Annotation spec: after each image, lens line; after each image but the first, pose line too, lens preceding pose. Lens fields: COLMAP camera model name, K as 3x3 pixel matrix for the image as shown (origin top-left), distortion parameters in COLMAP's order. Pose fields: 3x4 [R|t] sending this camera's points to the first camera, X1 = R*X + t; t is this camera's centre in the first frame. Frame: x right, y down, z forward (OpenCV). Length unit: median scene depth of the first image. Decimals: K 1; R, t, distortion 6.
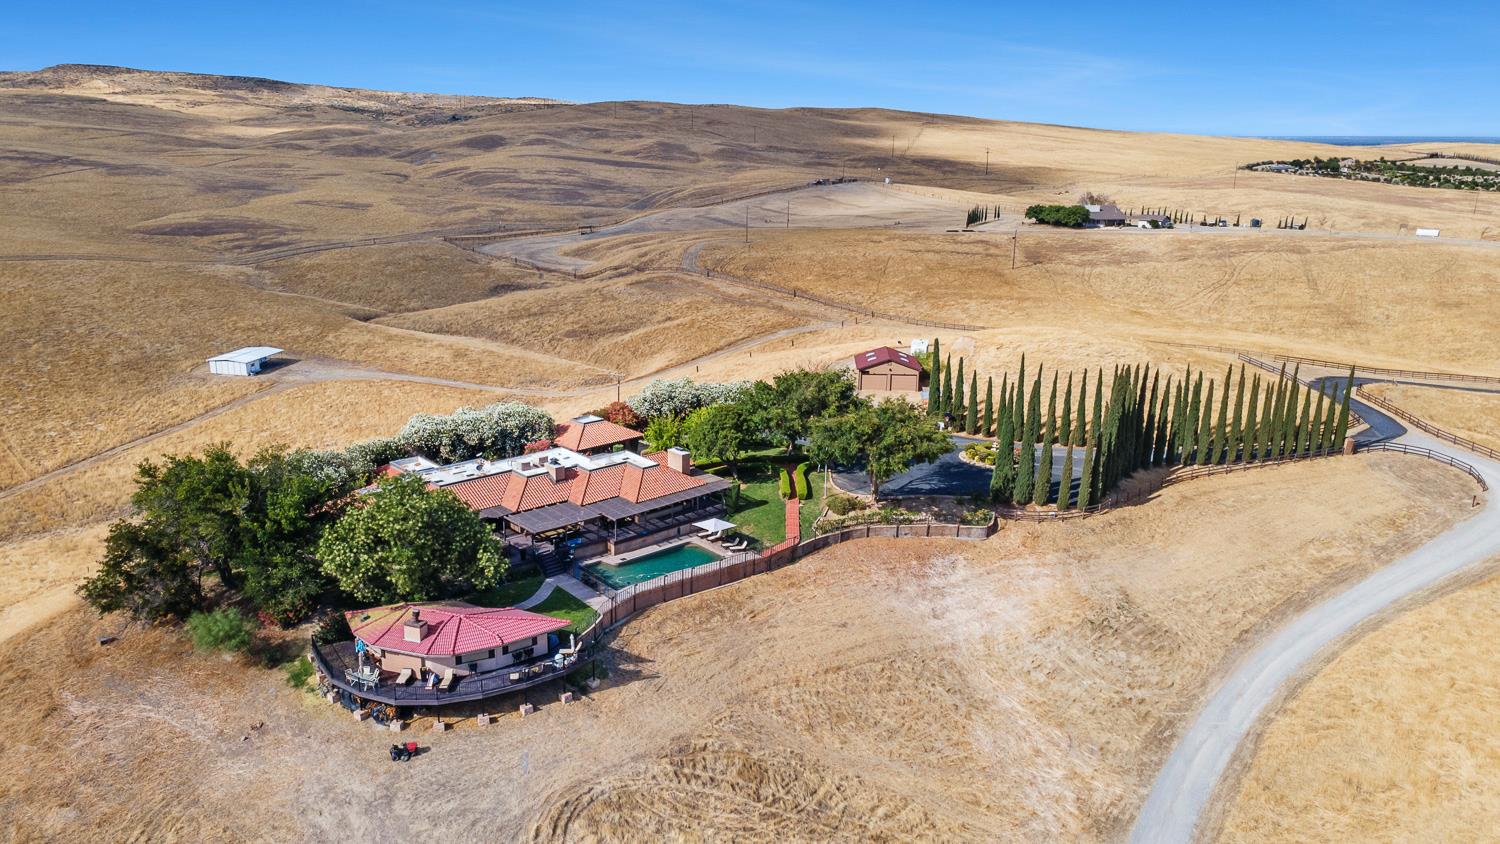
lens RADIAL K [[1125.8, 0, 750.0], [0, 1125.8, 422.0], [0, 0, 1]] dist [0.048591, -0.001161]
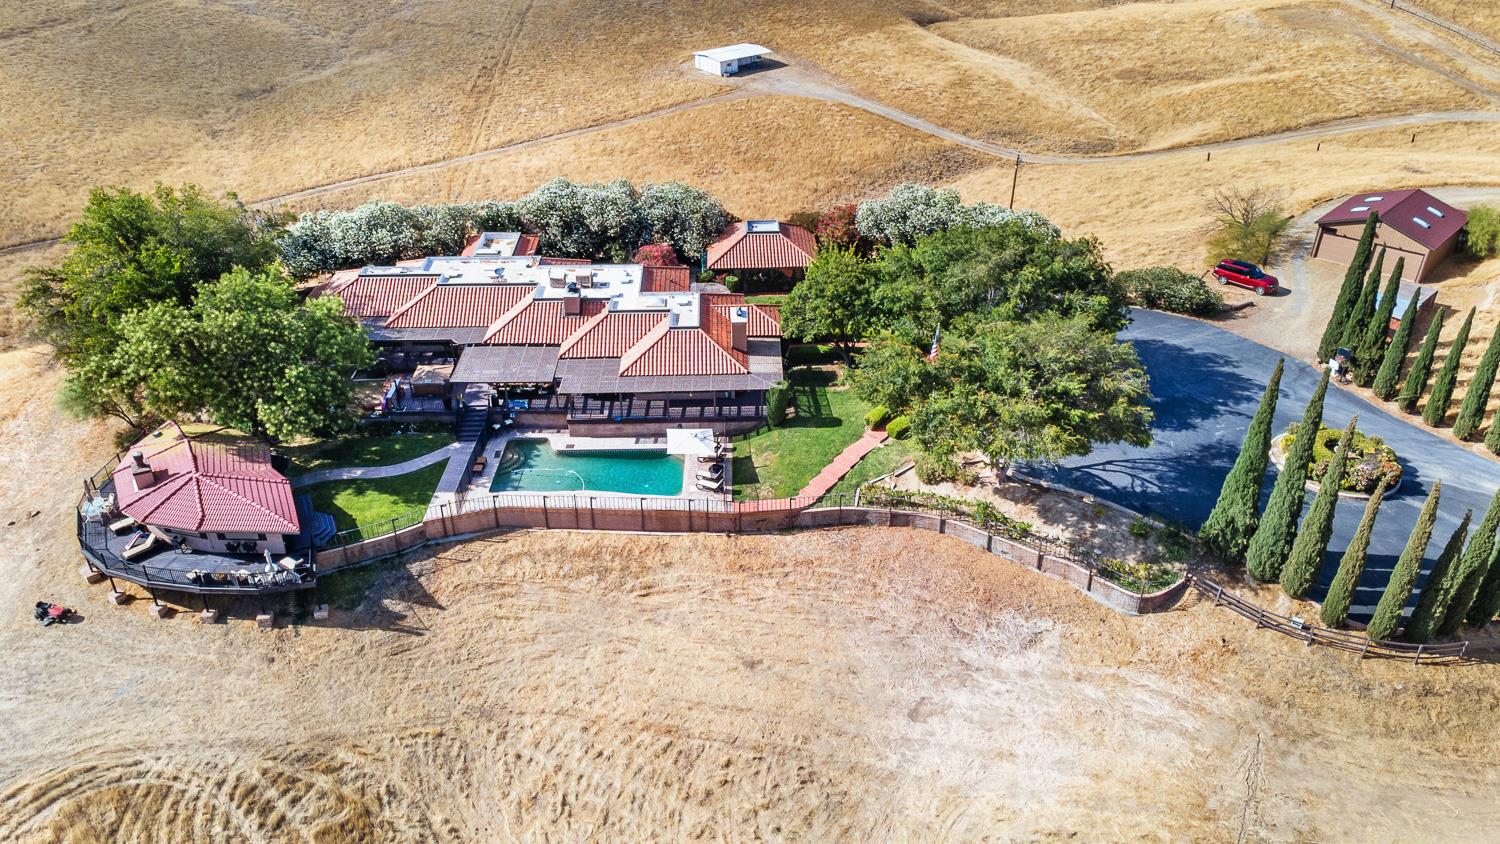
lens RADIAL K [[1125.8, 0, 750.0], [0, 1125.8, 422.0], [0, 0, 1]] dist [0.048591, -0.001161]
pose [[0.754673, 0.322915, -0.571135, 0.364943], [-0.159604, 0.934703, 0.317579, -0.135335], [0.636393, -0.148513, 0.756934, 0.489664]]
